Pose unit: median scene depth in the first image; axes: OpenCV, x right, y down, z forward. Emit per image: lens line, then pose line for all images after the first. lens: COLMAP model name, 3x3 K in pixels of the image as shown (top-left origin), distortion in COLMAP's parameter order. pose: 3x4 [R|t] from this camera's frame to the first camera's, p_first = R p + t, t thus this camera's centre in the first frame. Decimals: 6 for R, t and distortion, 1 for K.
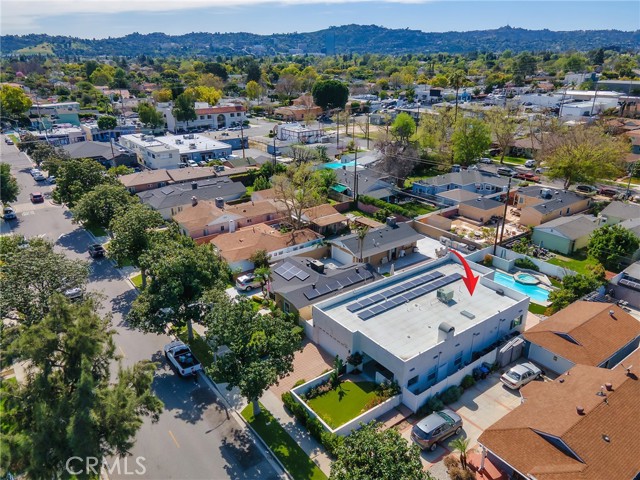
lens RADIAL K [[464.8, 0, 320.0], [0, 464.8, 240.0], [0, 0, 1]] dist [0.050392, 0.000676]
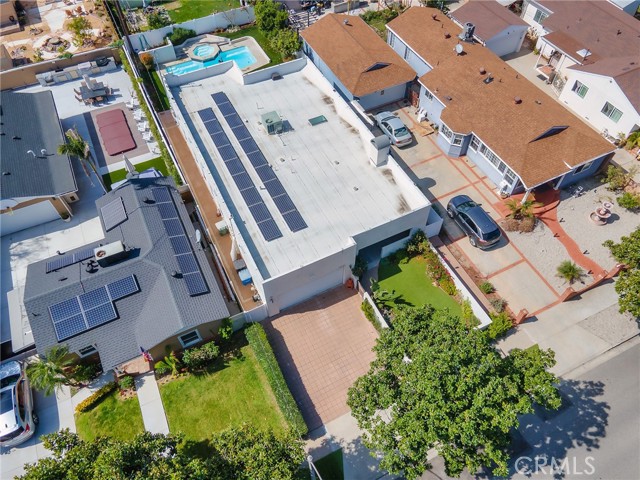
lens RADIAL K [[464.8, 0, 320.0], [0, 464.8, 240.0], [0, 0, 1]] dist [0.050392, 0.000676]
pose [[0.185853, -0.791029, 0.582865, -0.174646], [0.380980, 0.604808, 0.699329, -0.155777], [-0.905711, 0.092087, 0.413772, 0.417135]]
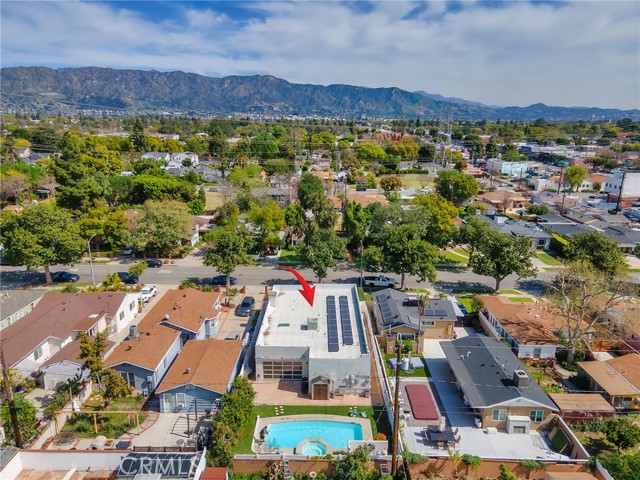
lens RADIAL K [[464.8, 0, 320.1], [0, 464.8, 231.3], [0, 0, 1]] dist [0.048875, 0.000272]
pose [[-0.606517, 0.184535, -0.773359, 0.686209], [-0.302580, 0.845925, 0.439153, -0.359913], [0.735243, 0.500357, -0.457231, 0.898578]]
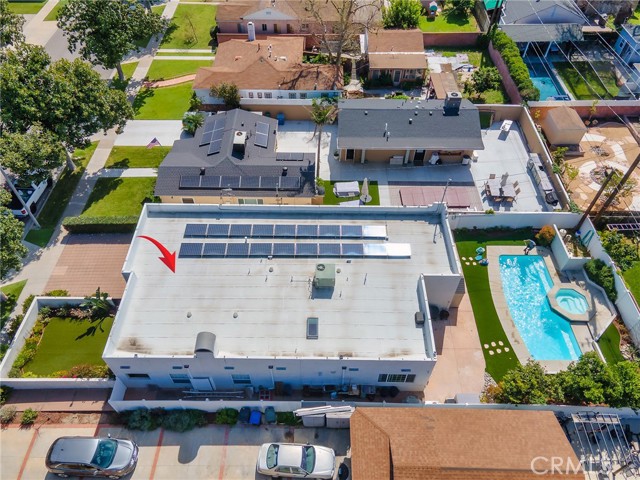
lens RADIAL K [[464.8, 0, 320.1], [0, 464.8, 231.3], [0, 0, 1]] dist [0.048875, 0.000272]
pose [[0.793641, 0.461539, -0.396378, 0.303076], [-0.228594, 0.830008, 0.508755, -0.152709], [0.563807, -0.313159, 0.764234, 0.349676]]
